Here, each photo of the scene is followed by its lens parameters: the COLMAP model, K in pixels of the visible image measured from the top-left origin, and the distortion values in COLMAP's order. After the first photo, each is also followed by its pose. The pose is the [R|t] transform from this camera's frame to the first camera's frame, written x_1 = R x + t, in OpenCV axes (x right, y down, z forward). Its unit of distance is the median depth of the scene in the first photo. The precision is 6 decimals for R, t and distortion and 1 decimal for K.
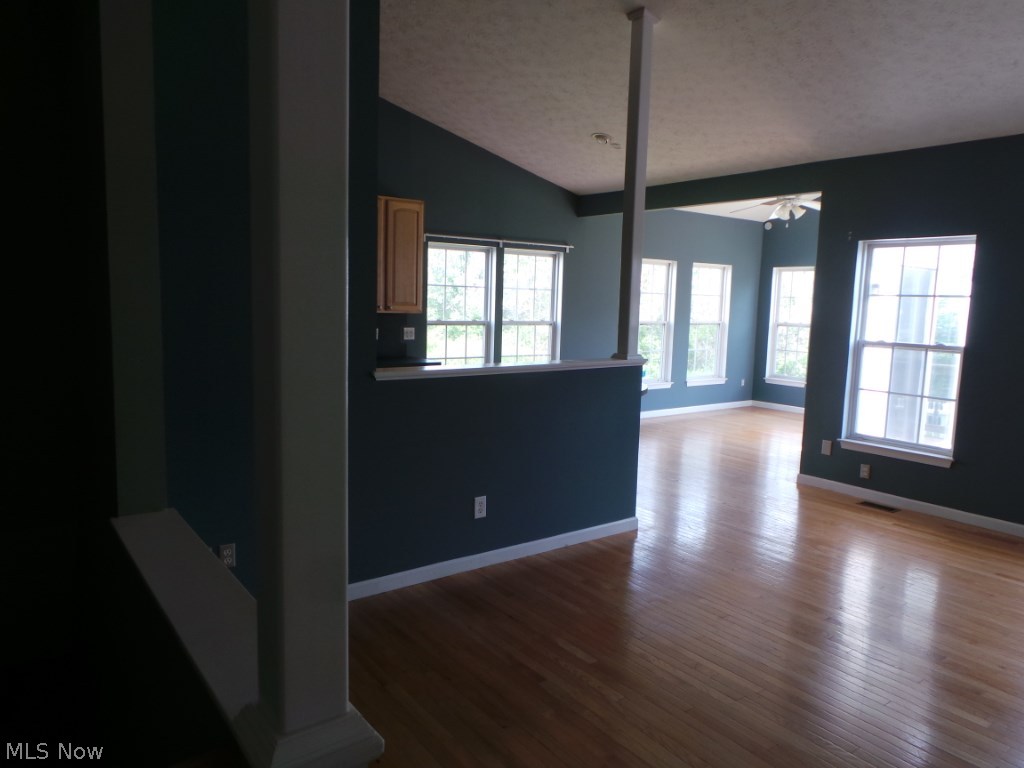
lens RADIAL K [[687.2, 0, 515.1], [0, 687.2, 394.6], [0, 0, 1]] dist [-0.038948, 0.020228]
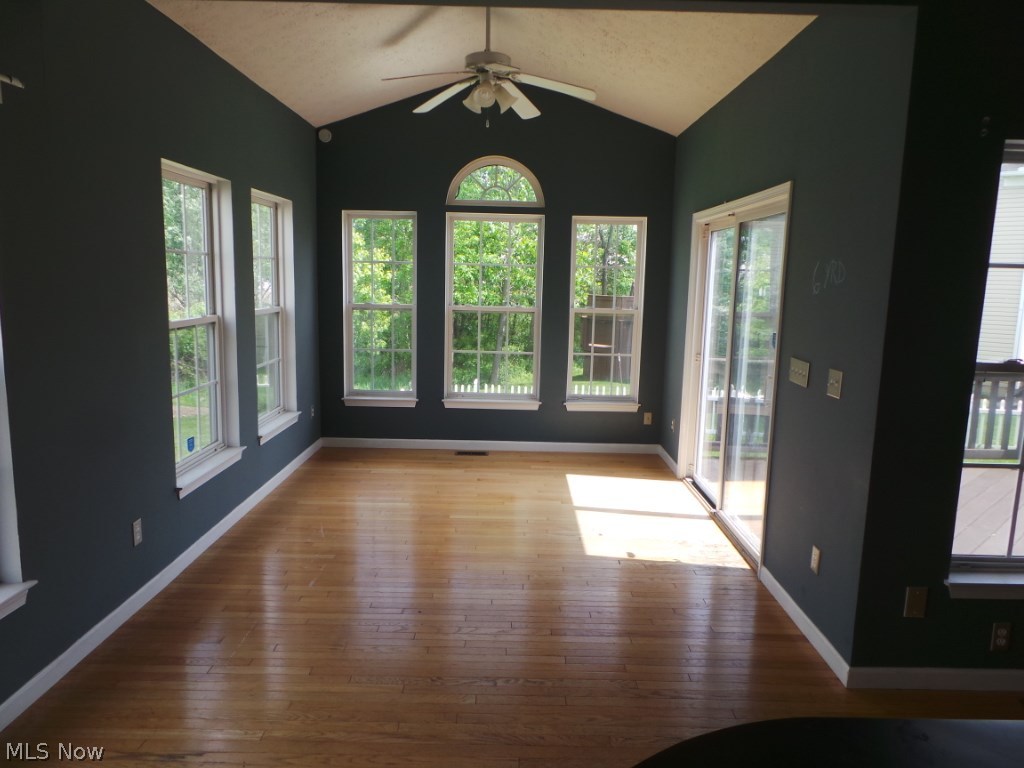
lens RADIAL K [[687.2, 0, 515.1], [0, 687.2, 394.6], [0, 0, 1]] dist [-0.038948, 0.020228]
pose [[0.583292, -0.145066, 0.799204, -0.043684], [0.100880, 0.989243, 0.105934, -0.137412], [-0.805974, 0.018833, 0.591651, 0.956027]]
